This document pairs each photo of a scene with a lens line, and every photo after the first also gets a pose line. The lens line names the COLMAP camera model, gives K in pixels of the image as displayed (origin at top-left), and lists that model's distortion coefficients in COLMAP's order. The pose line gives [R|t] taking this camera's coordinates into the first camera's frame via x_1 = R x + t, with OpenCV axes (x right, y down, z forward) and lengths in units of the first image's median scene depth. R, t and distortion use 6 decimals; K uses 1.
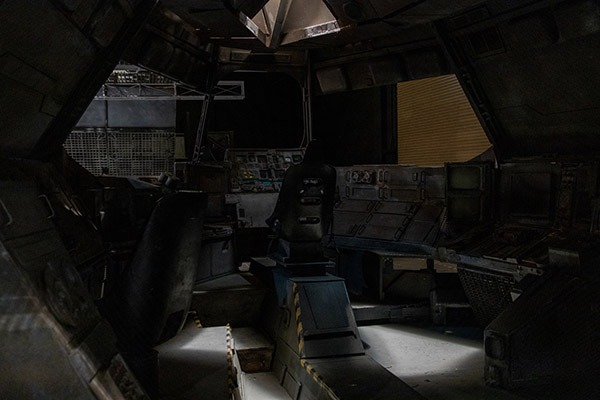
lens RADIAL K [[594.8, 0, 300.0], [0, 594.8, 200.0], [0, 0, 1]] dist [0.009802, 0.005405]
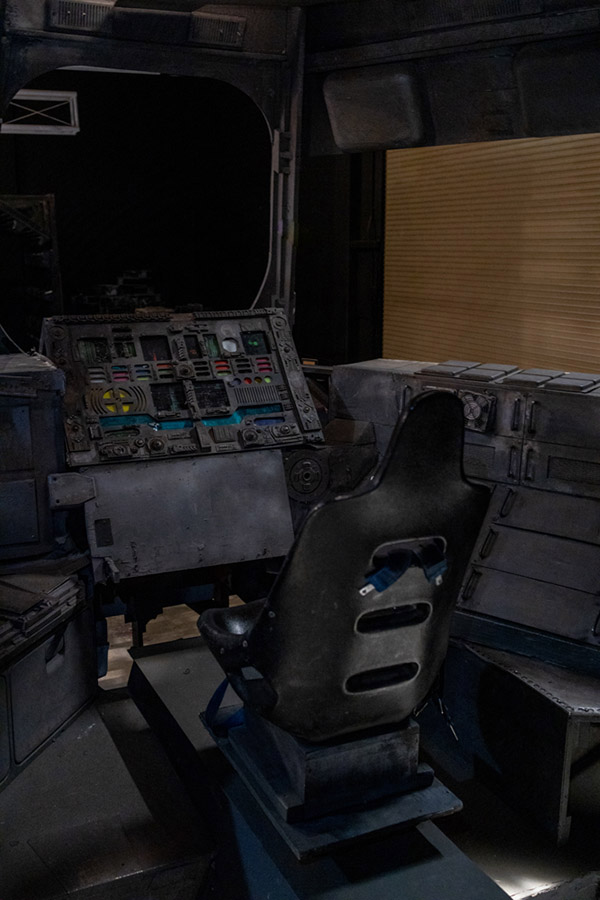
lens RADIAL K [[892.2, 0, 300.0], [0, 892.2, 450.0], [0, 0, 1]] dist [0.009802, 0.005405]
pose [[0.988479, -0.018764, 0.150191, -0.064166], [-0.008879, 0.983389, 0.181296, -0.111896], [-0.151098, -0.180540, 0.971892, 0.518522]]
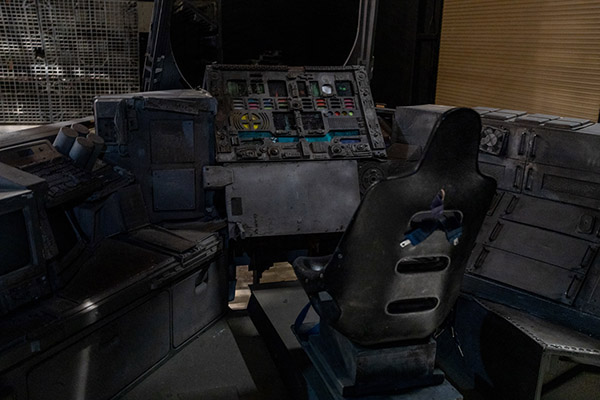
lens RADIAL K [[594.8, 0, 300.0], [0, 594.8, 200.0], [0, 0, 1]] dist [0.009802, 0.005405]
pose [[0.998889, 0.038125, 0.027708, -0.058929], [-0.043316, 0.974322, 0.220951, -0.095416], [-0.018573, -0.221906, 0.974891, 0.516245]]
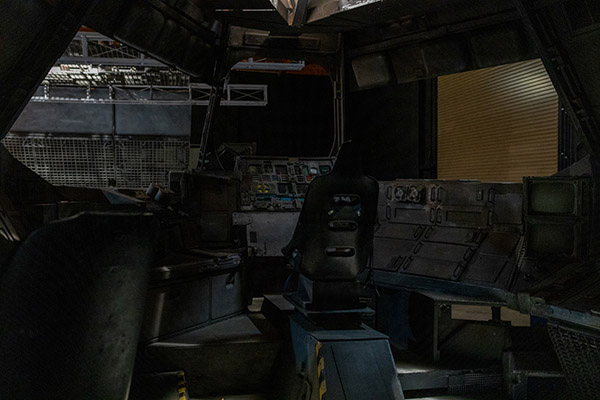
lens RADIAL K [[594.8, 0, 300.0], [0, 594.8, 200.0], [0, 0, 1]] dist [0.009802, 0.005405]
pose [[0.998785, 0.019441, -0.045293, -0.001658], [-0.020717, 0.999397, -0.027864, -0.006625], [0.044724, 0.028768, 0.998585, 0.219177]]
